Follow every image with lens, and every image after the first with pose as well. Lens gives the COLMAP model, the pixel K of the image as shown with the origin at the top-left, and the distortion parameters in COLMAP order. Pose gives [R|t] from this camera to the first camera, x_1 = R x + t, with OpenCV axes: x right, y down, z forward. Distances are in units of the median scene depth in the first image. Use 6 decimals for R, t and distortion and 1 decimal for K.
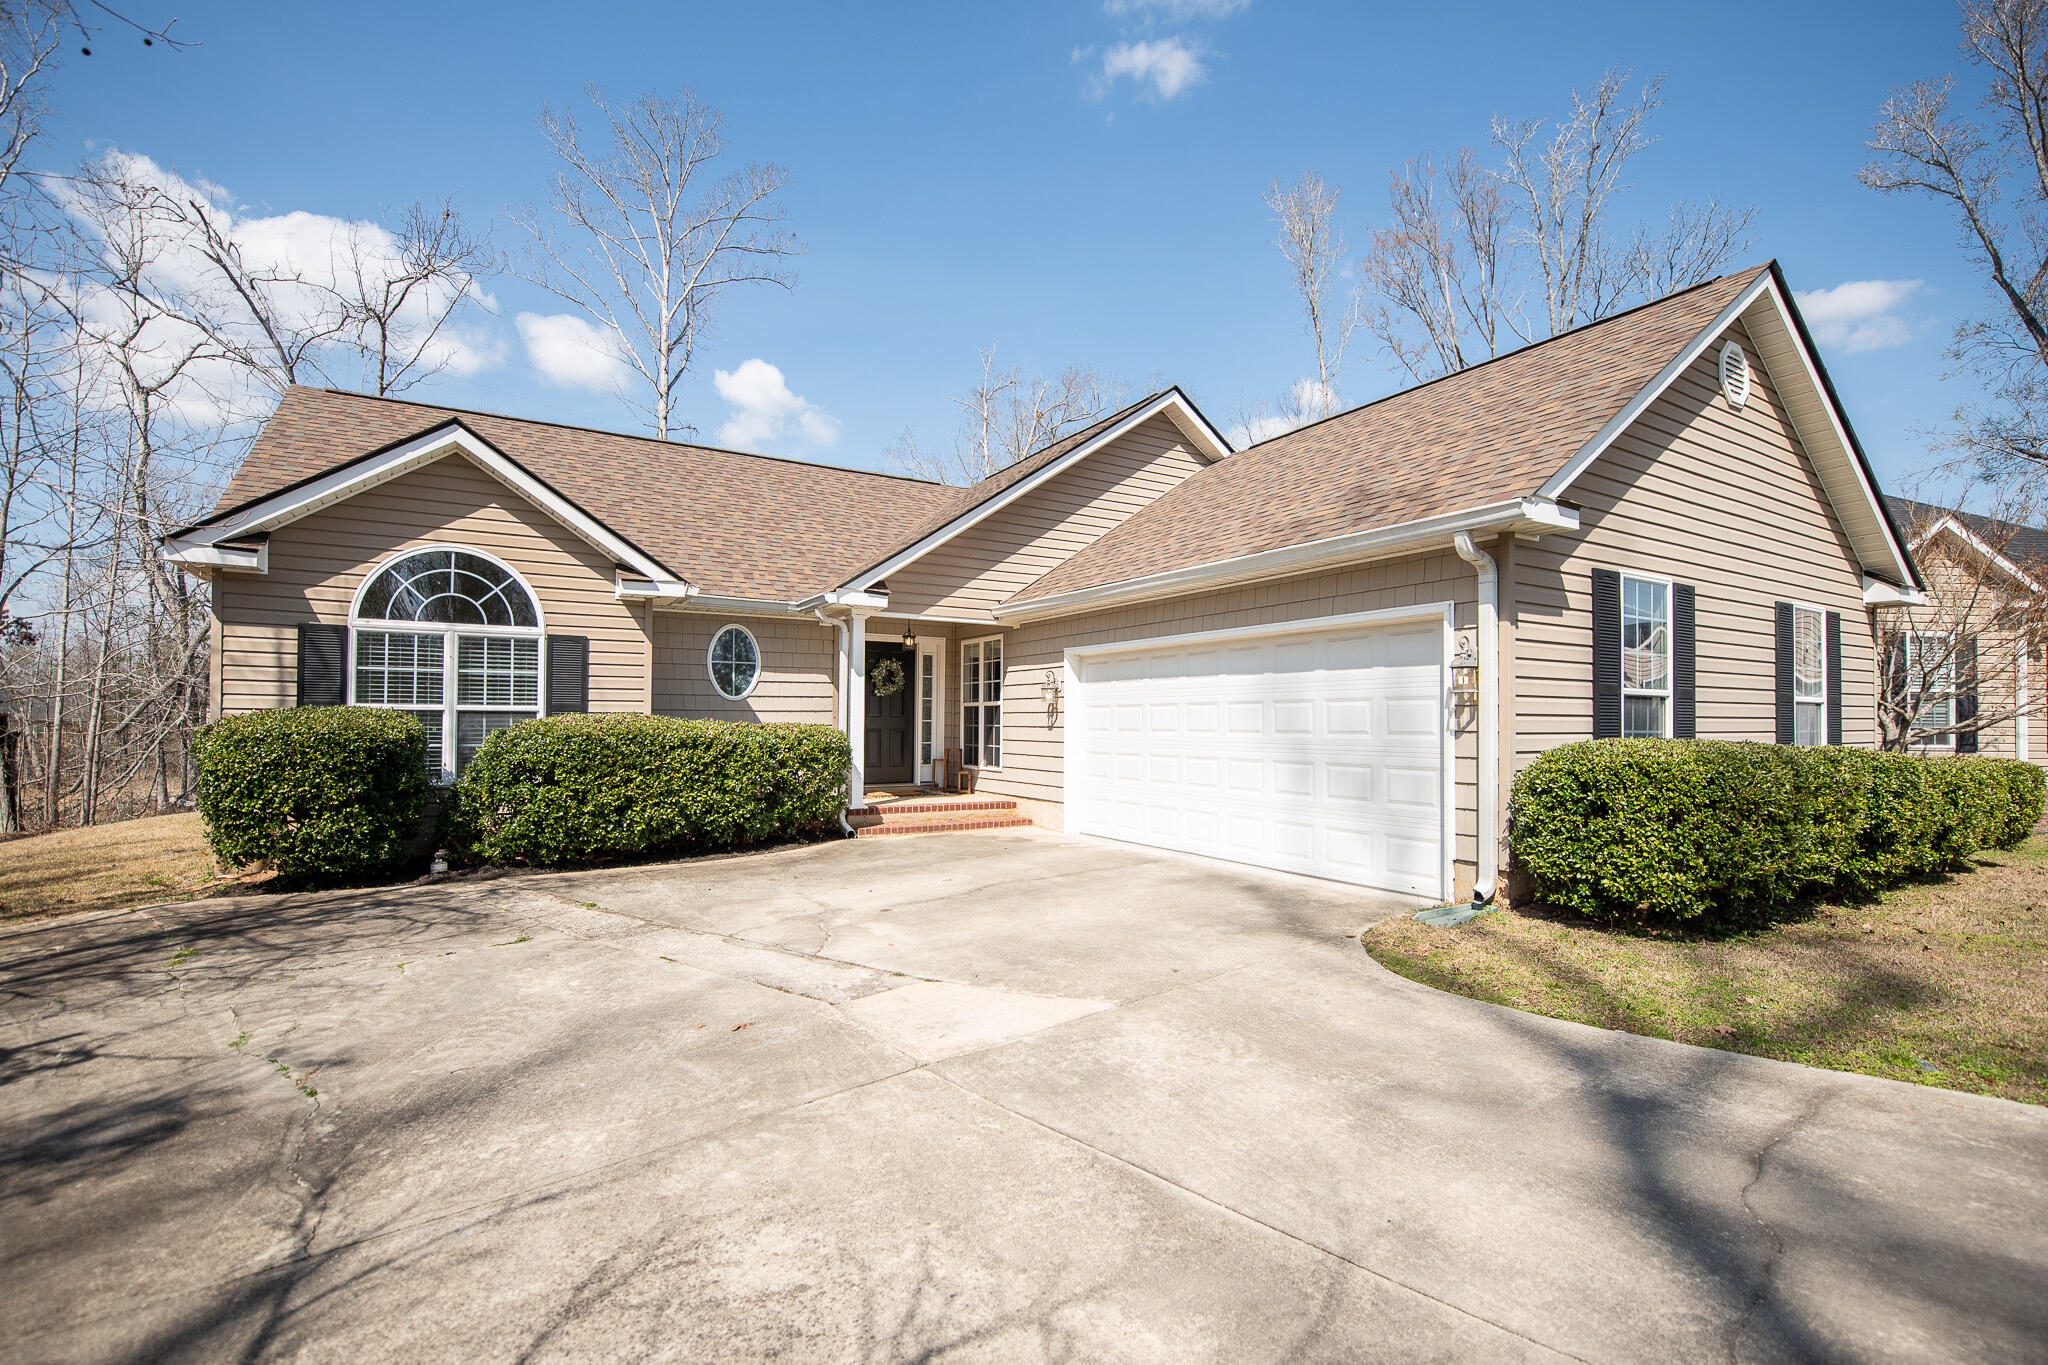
lens RADIAL K [[1089.6, 0, 1156.7], [0, 1089.6, 665.2], [0, 0, 1]] dist [-0.016560, -0.003492]
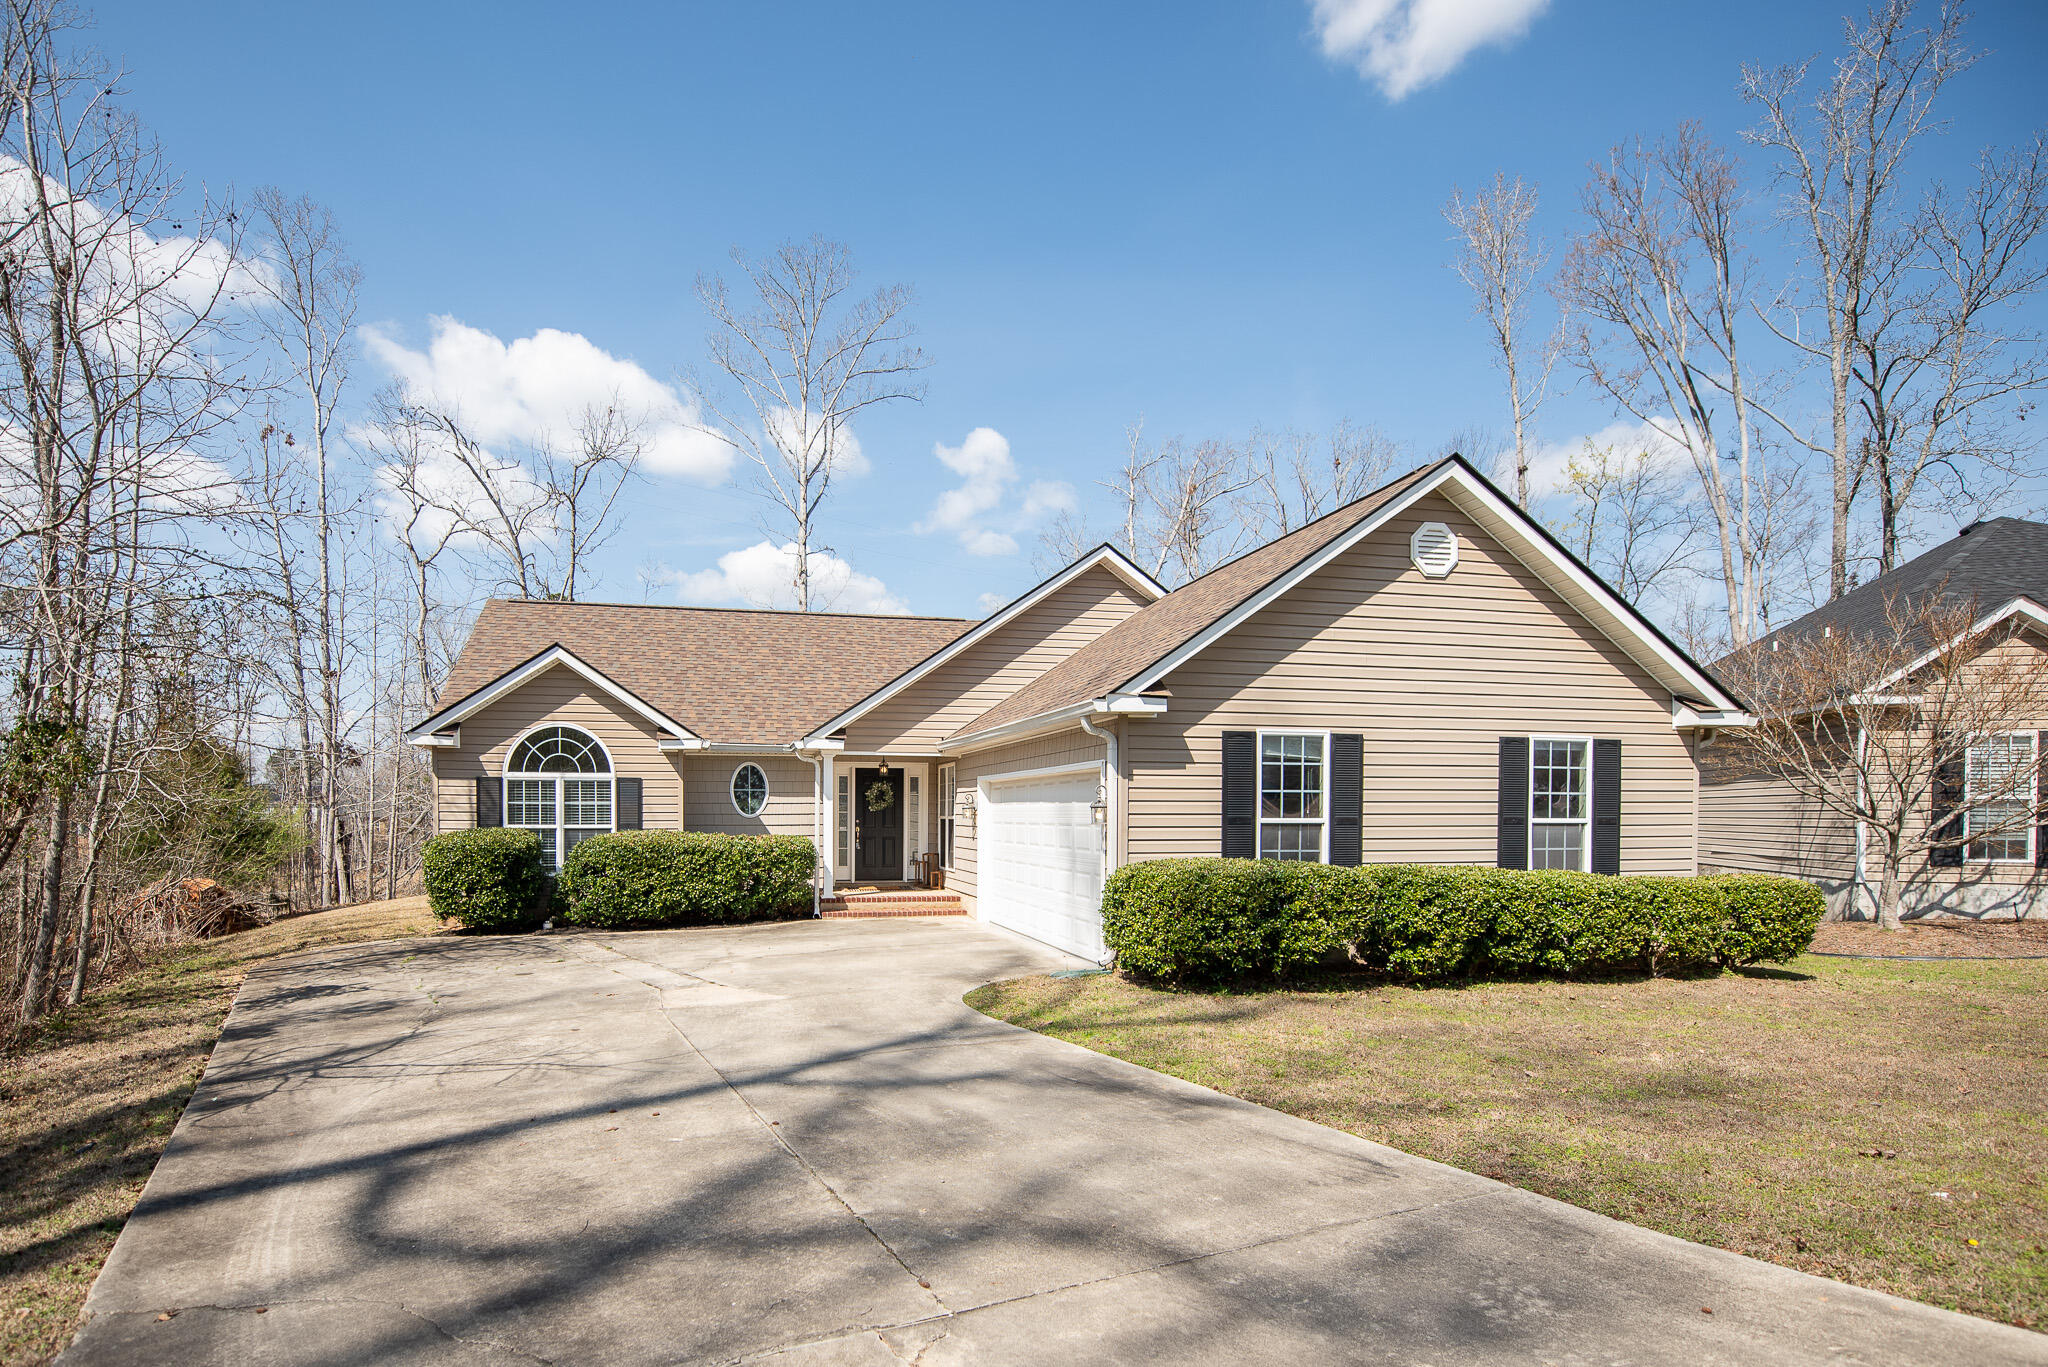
lens RADIAL K [[1401.9, 0, 1026.7], [0, 1401.9, 763.8], [0, 0, 1]] dist [-0.026526, 0.001054]
pose [[0.930942, -0.012172, -0.364963, 0.672951], [0.020766, 0.999592, 0.019632, -0.072755], [0.364575, -0.025855, 0.930815, -0.599010]]
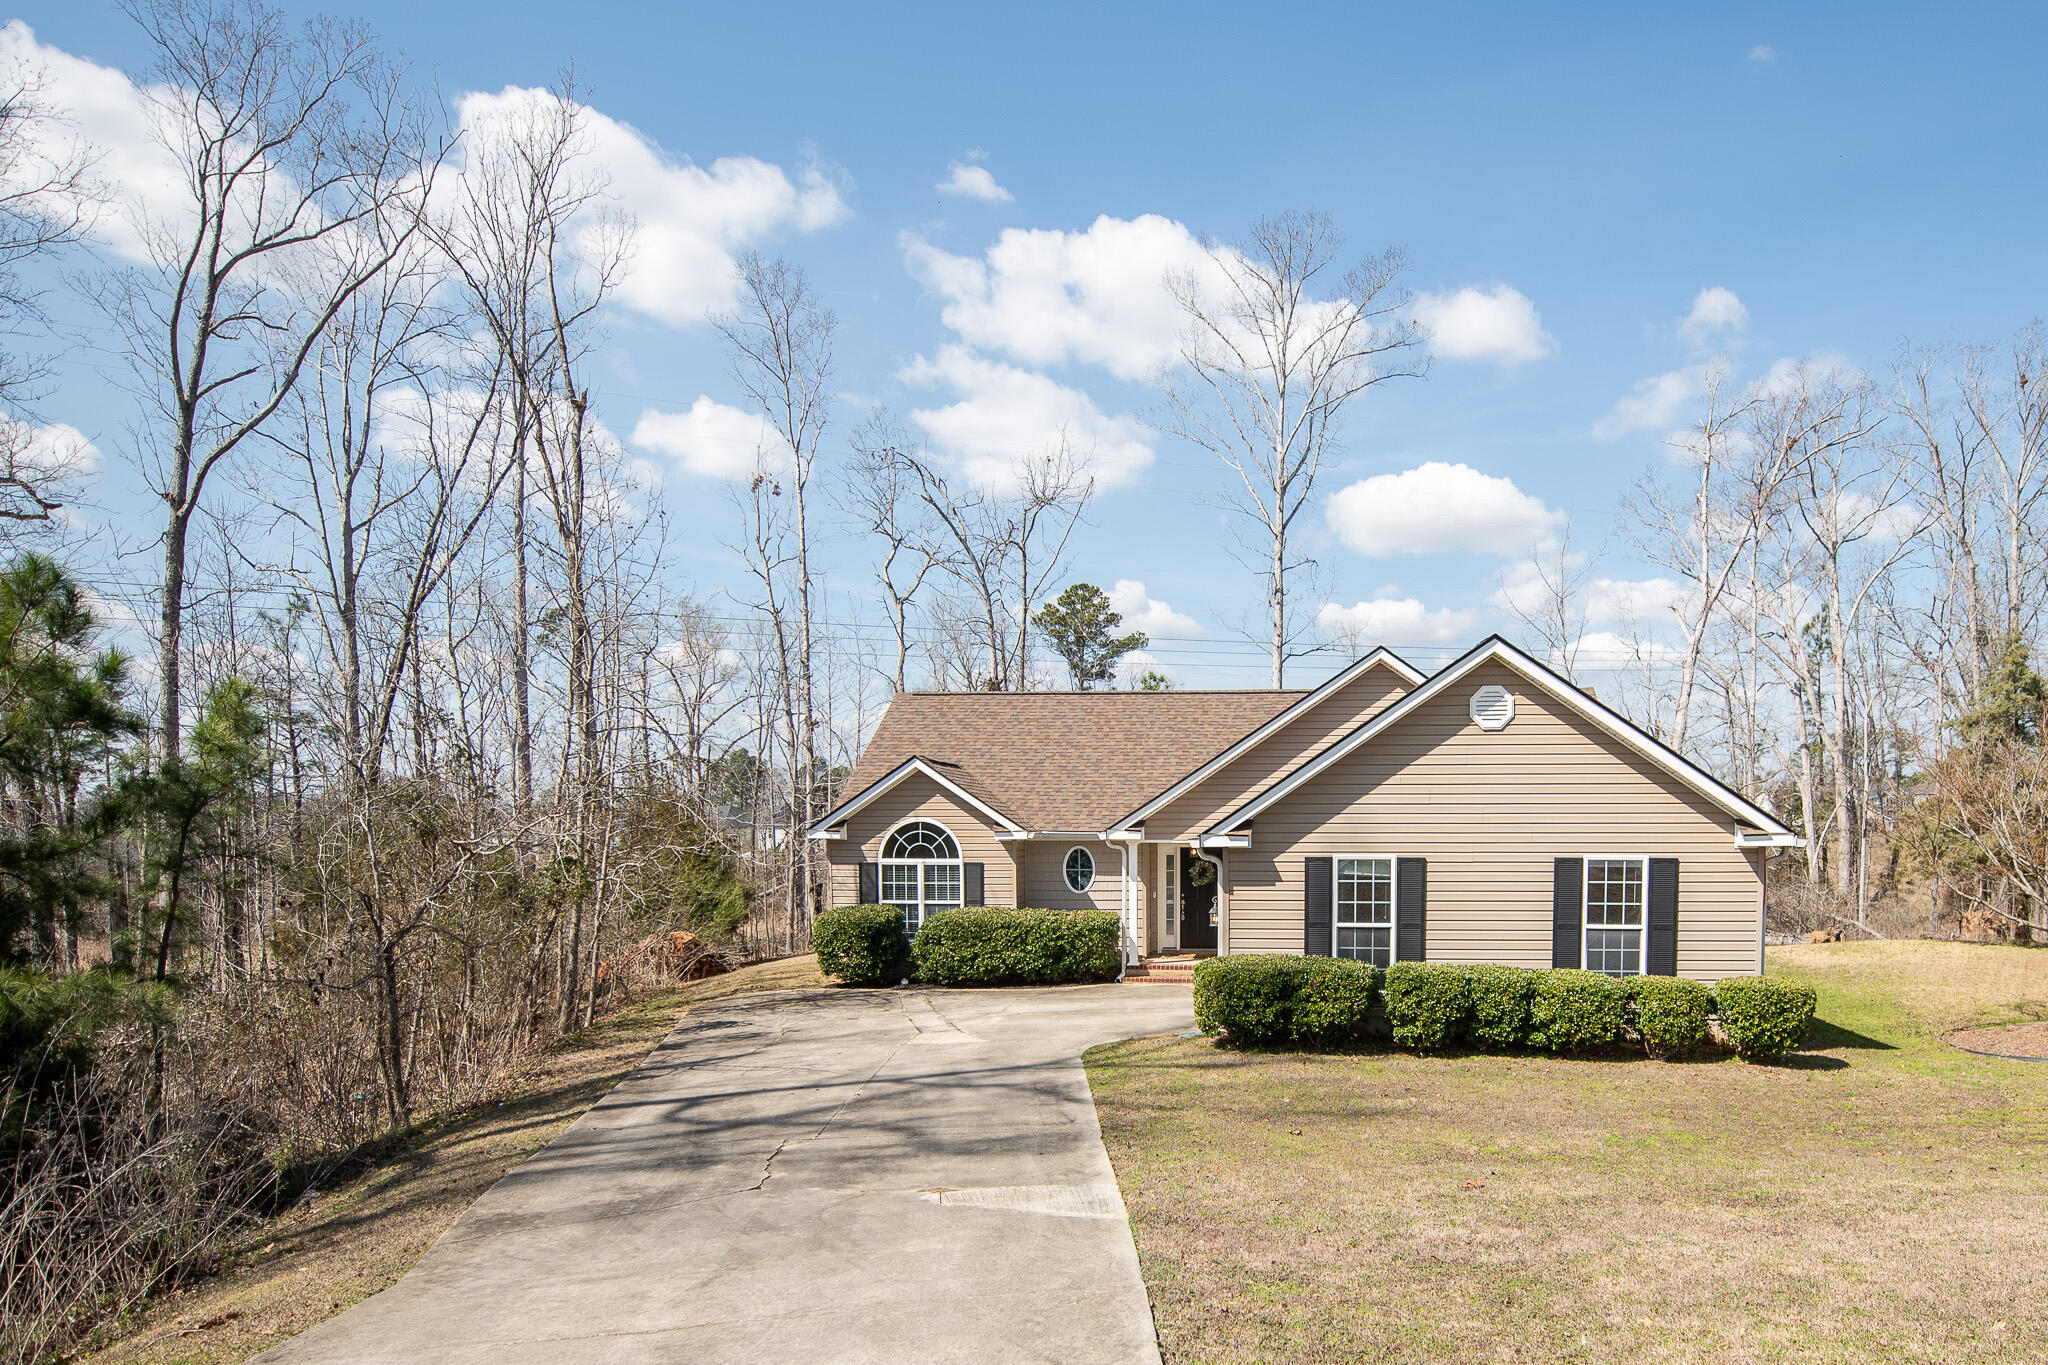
lens RADIAL K [[2429.4, 0, 1024.0], [0, 2429.4, 682.5], [0, 0, 1]] dist [-0.012745, -0.009303]
pose [[0.681526, -0.026174, -0.731325, 2.522725], [0.047004, 0.998862, 0.008054, -0.359393], [0.730282, -0.039864, 0.681981, -1.726075]]
